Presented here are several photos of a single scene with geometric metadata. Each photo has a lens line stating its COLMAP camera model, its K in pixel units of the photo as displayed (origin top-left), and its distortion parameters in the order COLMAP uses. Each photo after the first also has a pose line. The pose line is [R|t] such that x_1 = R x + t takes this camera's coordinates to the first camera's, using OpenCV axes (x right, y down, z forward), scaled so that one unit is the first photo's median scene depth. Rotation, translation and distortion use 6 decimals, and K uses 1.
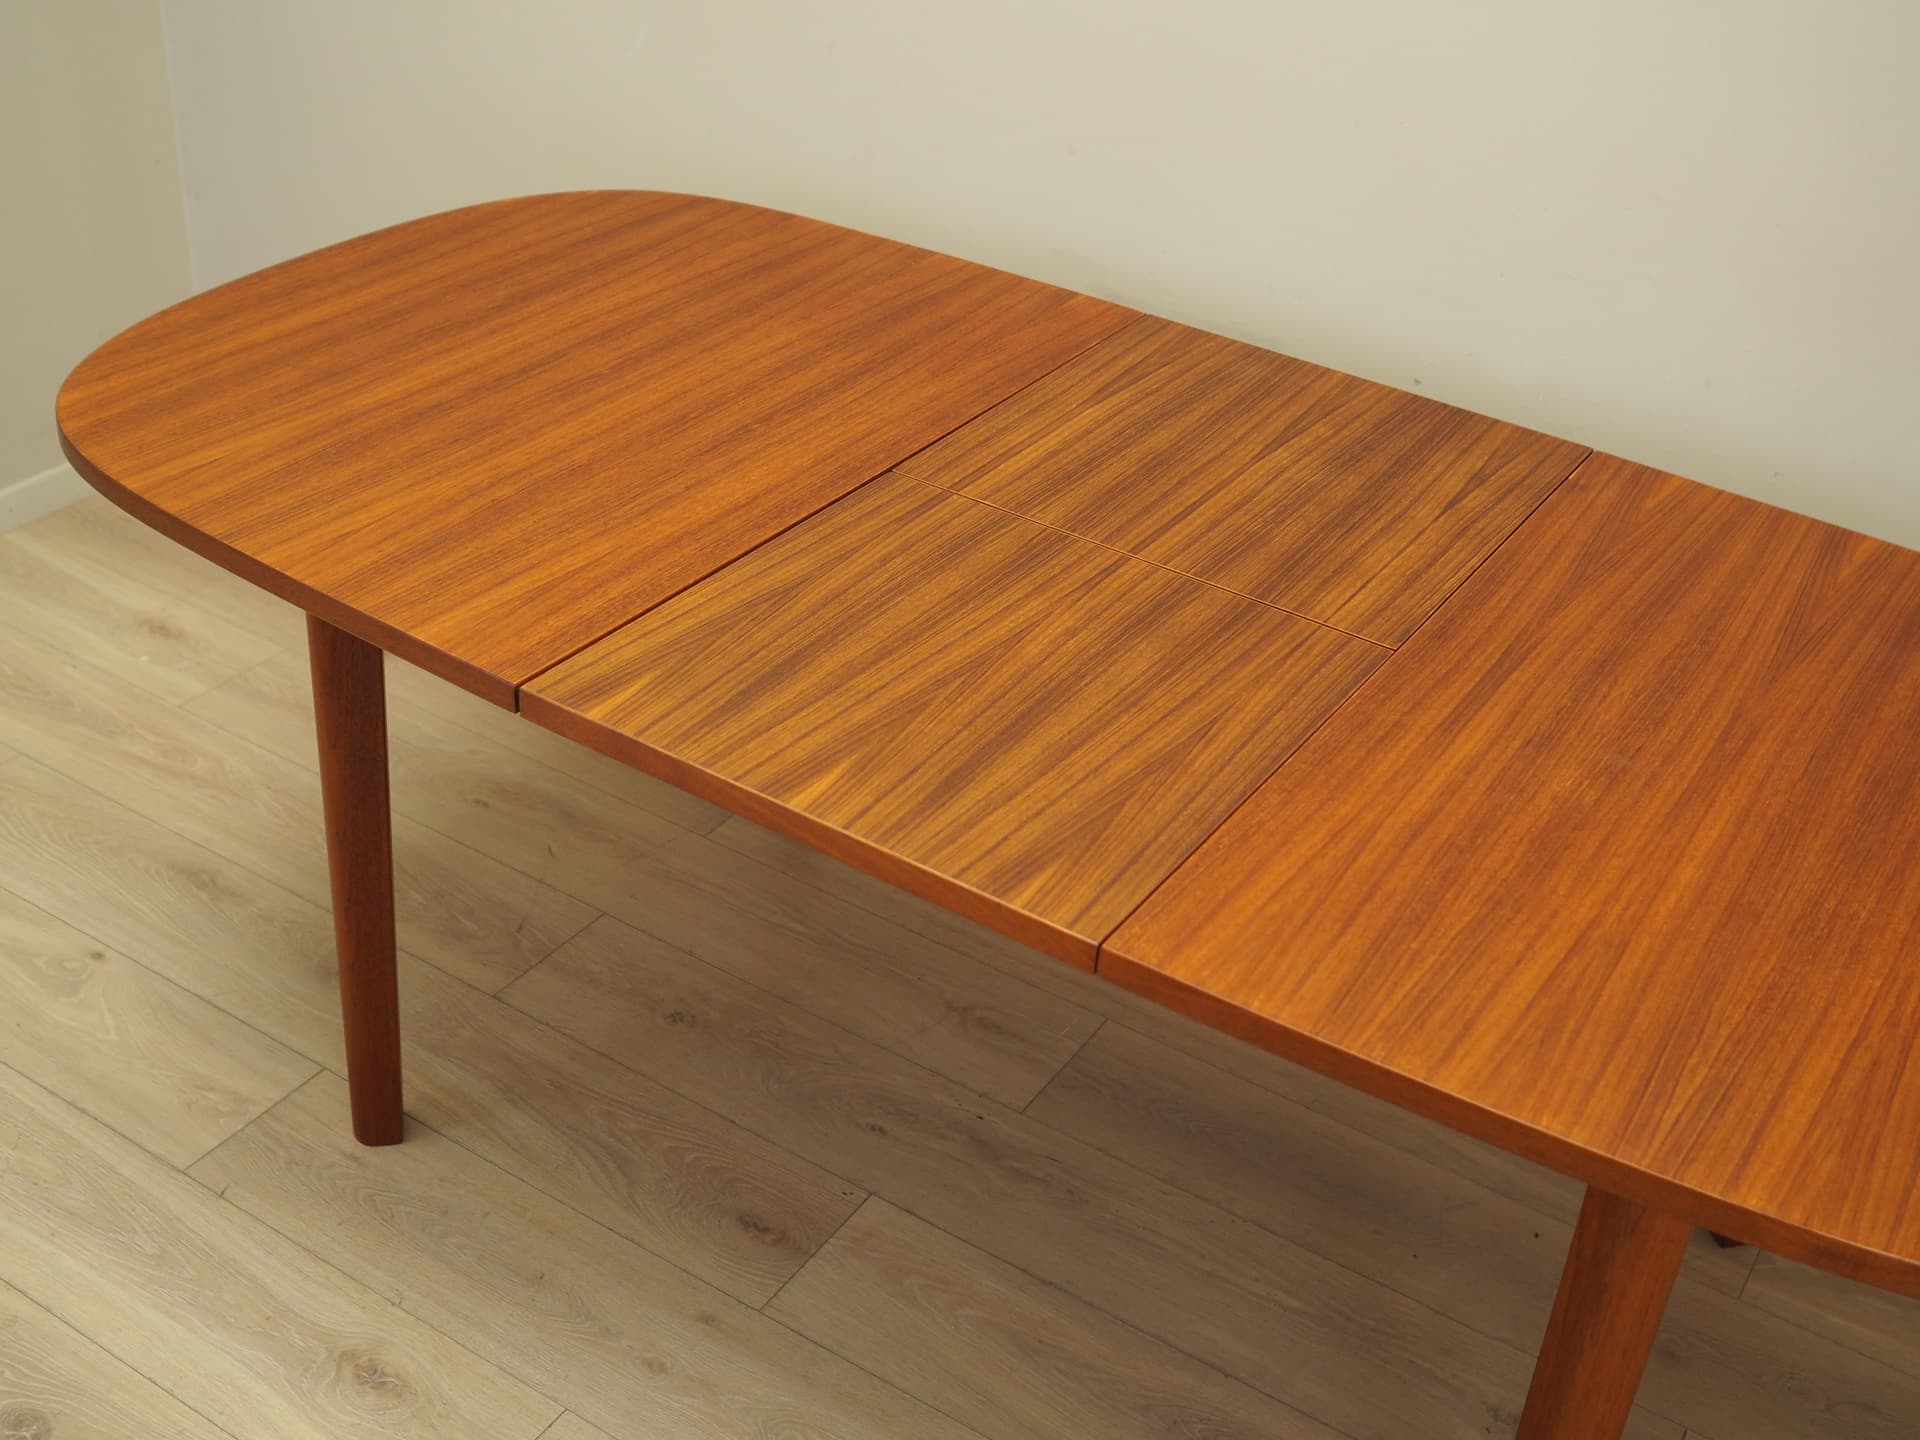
lens RADIAL K [[2290.6, 0, 1027.4], [0, 2290.6, 765.5], [0, 0, 1]] dist [-0.073059, -0.005434]
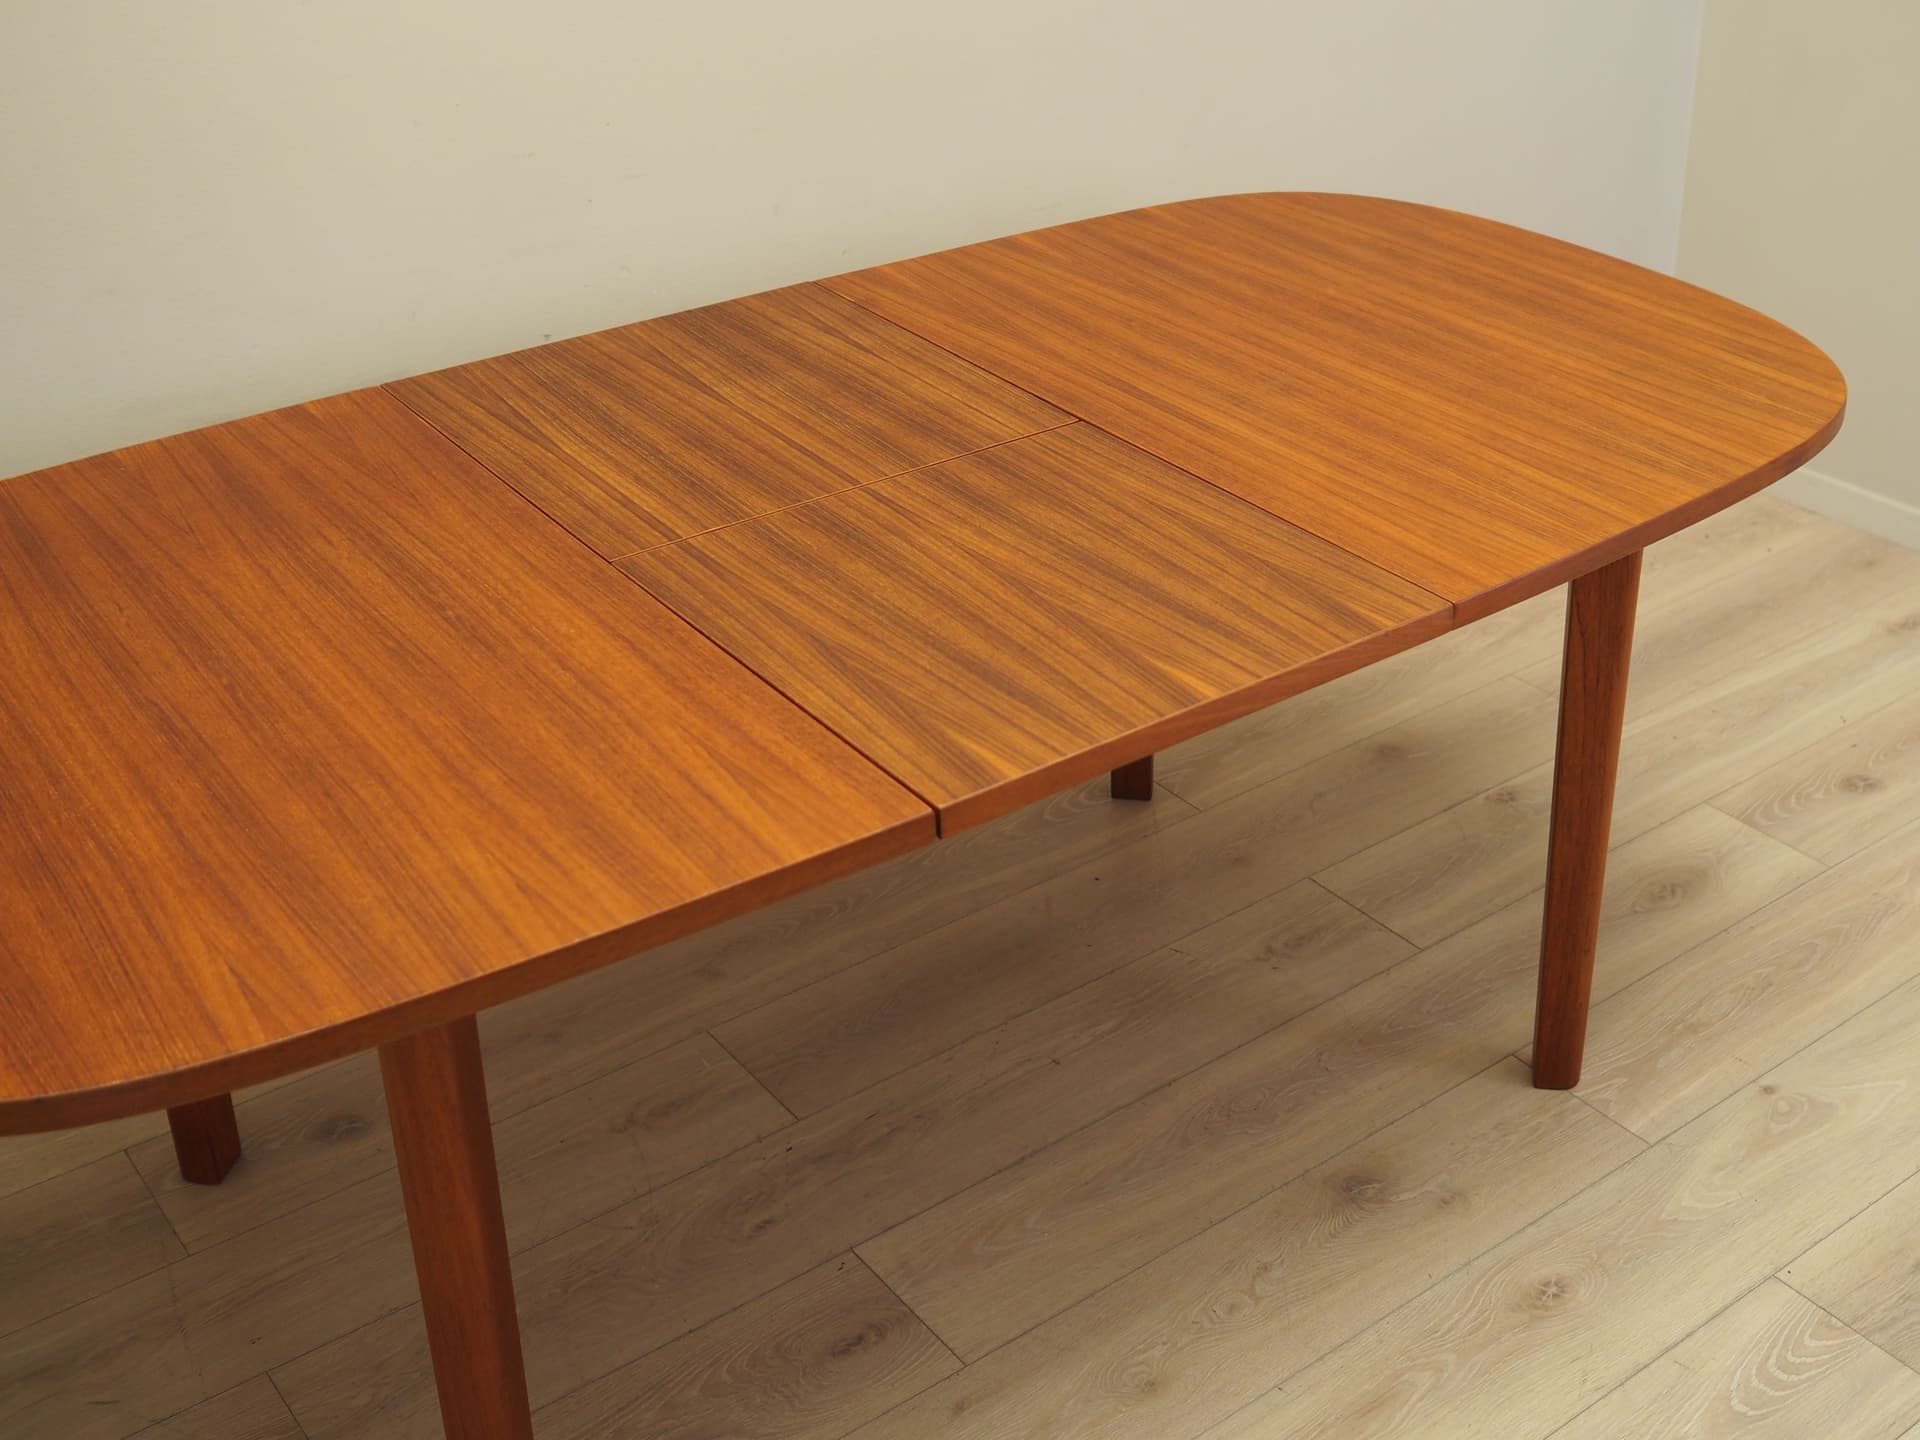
lens RADIAL K [[2243.6, 0, 1193.7], [0, 2243.6, 714.0], [0, 0, 1]] dist [-0.013908, 0.044018]
pose [[0.314158, -0.540382, 0.780571, -0.845526], [0.528858, 0.782426, 0.328816, -0.296330], [-0.788425, 0.309511, 0.531591, 0.413746]]
